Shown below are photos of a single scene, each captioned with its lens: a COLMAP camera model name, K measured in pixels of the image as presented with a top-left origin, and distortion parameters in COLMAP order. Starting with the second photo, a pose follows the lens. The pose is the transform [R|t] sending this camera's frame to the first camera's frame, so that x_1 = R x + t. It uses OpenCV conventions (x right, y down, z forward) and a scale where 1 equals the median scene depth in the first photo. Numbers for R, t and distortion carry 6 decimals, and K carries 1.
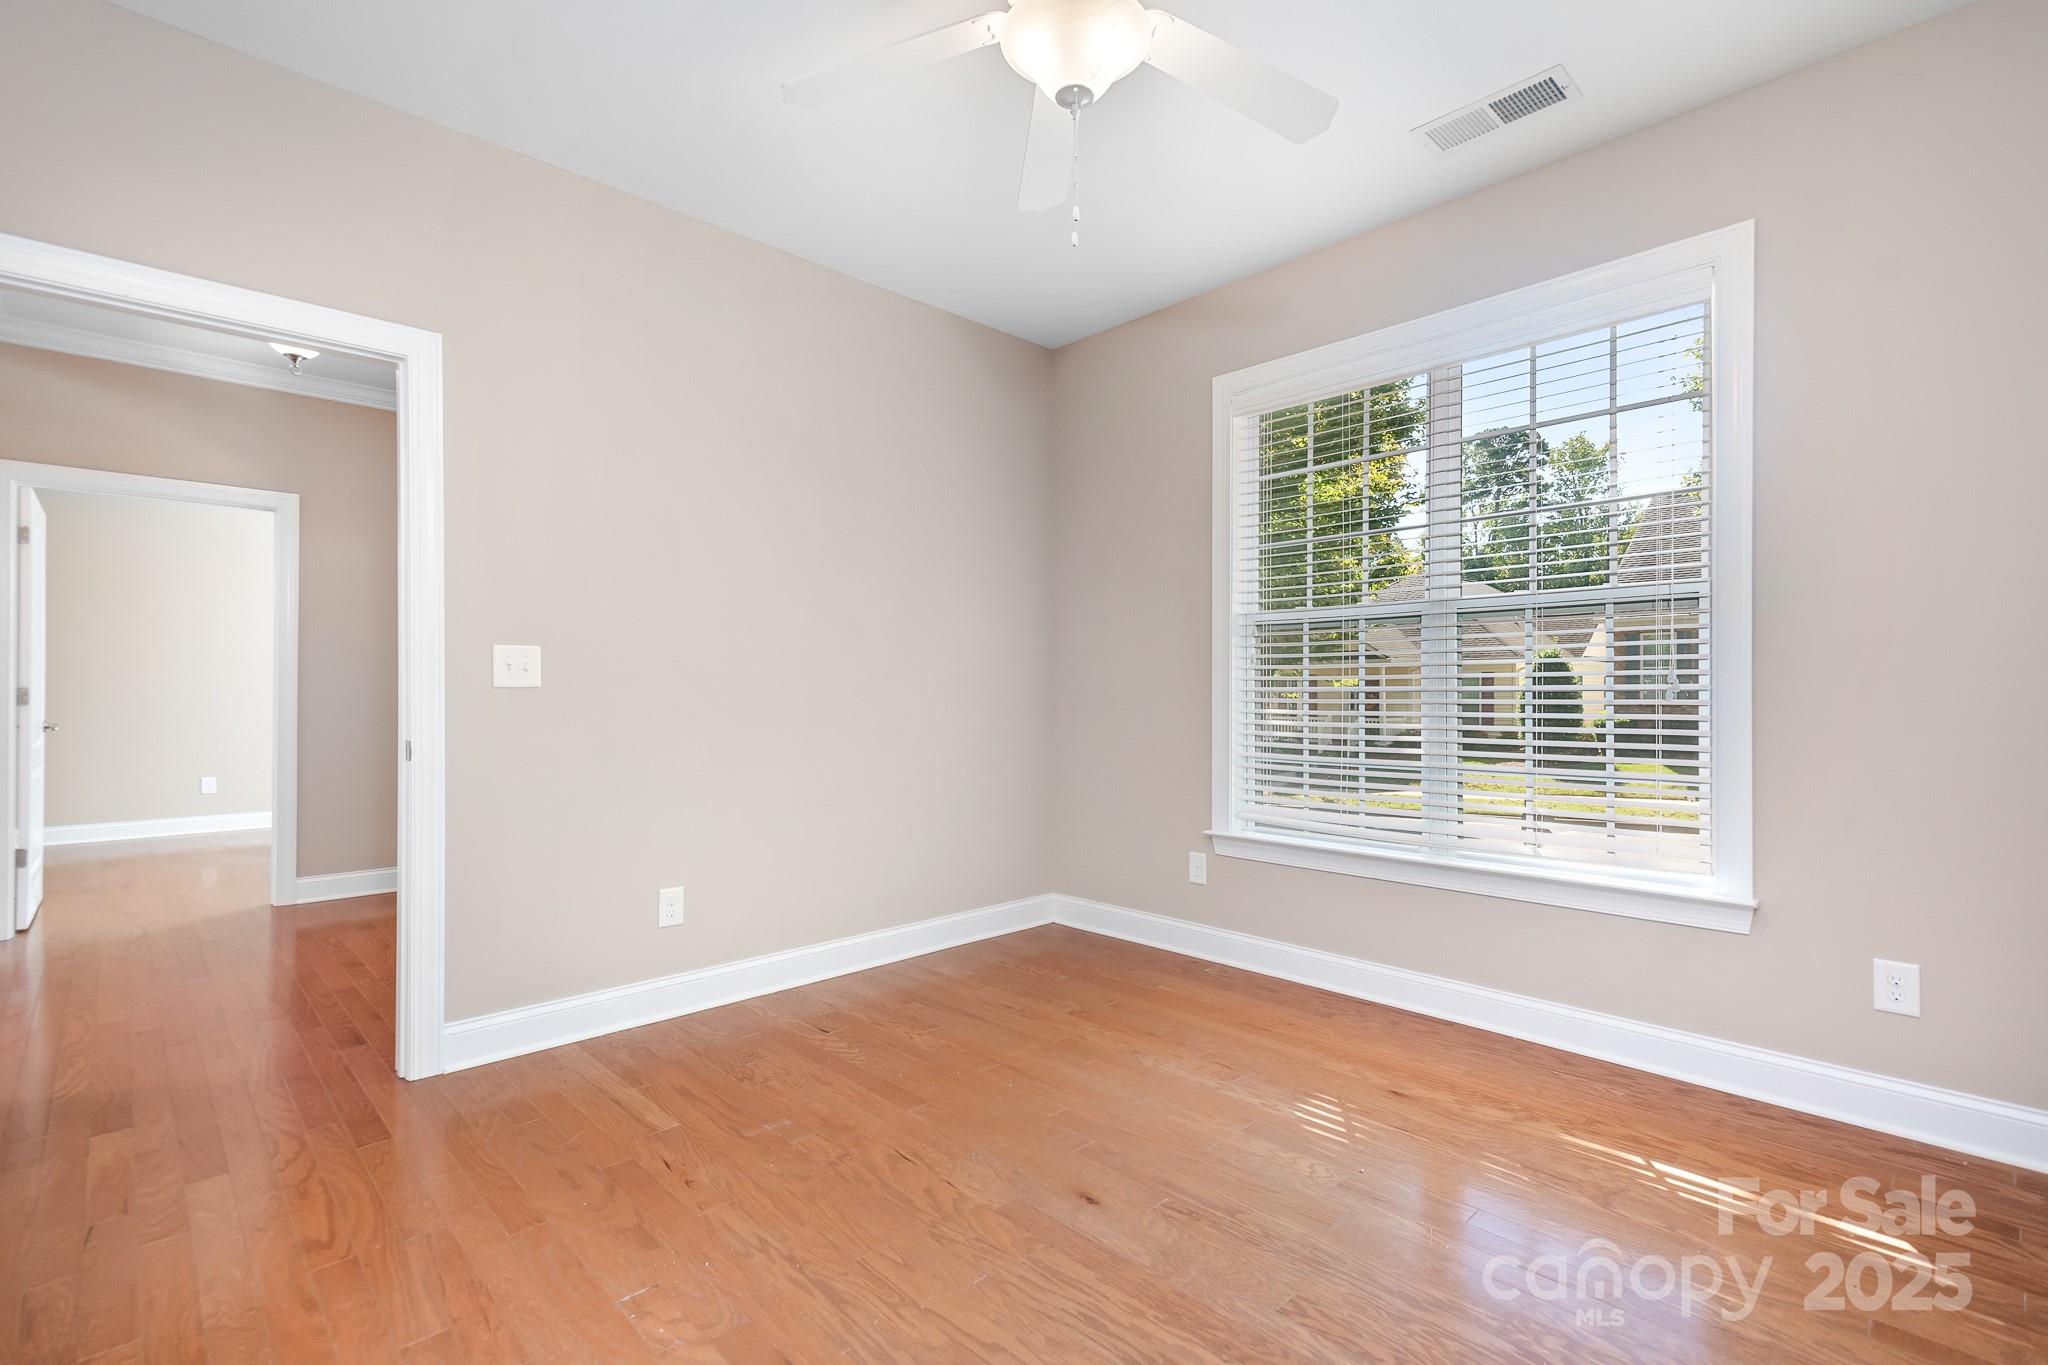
lens RADIAL K [[932.6, 0, 1022.5], [0, 932.6, 687.5], [0, 0, 1]] dist [0.000118, 0.000094]
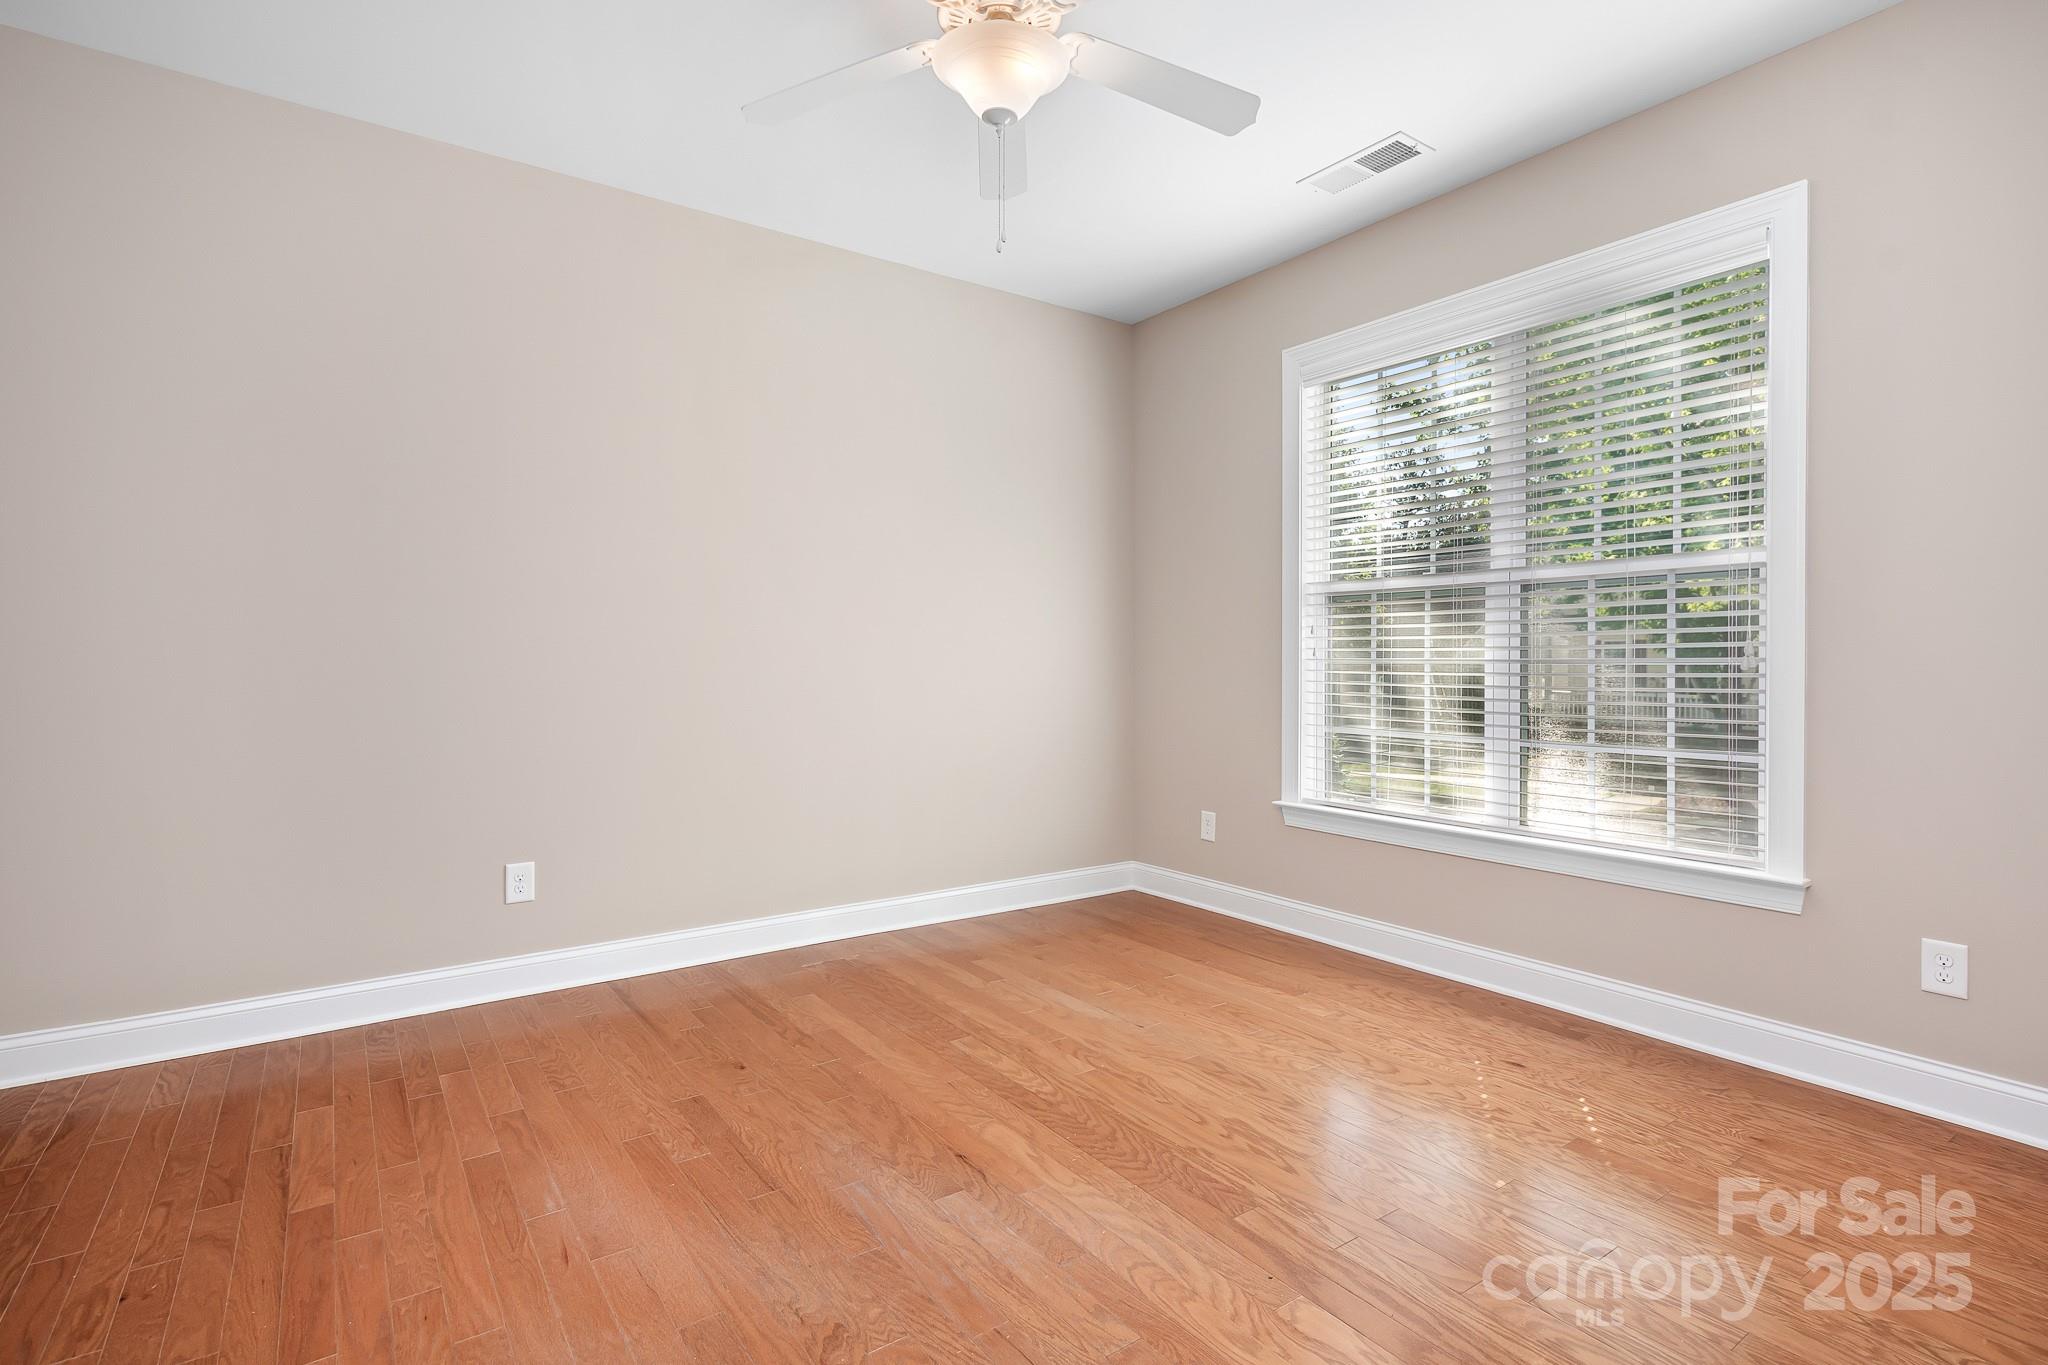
lens RADIAL K [[973.2, 0, 1023.5], [0, 973.2, 674.5], [0, 0, 1]] dist [-0.004242, -0.000550]
pose [[0.990440, 0.003364, -0.137903, 0.095650], [-0.001115, 0.999865, 0.016385, -0.000851], [0.137939, -0.016074, 0.990310, -0.100742]]
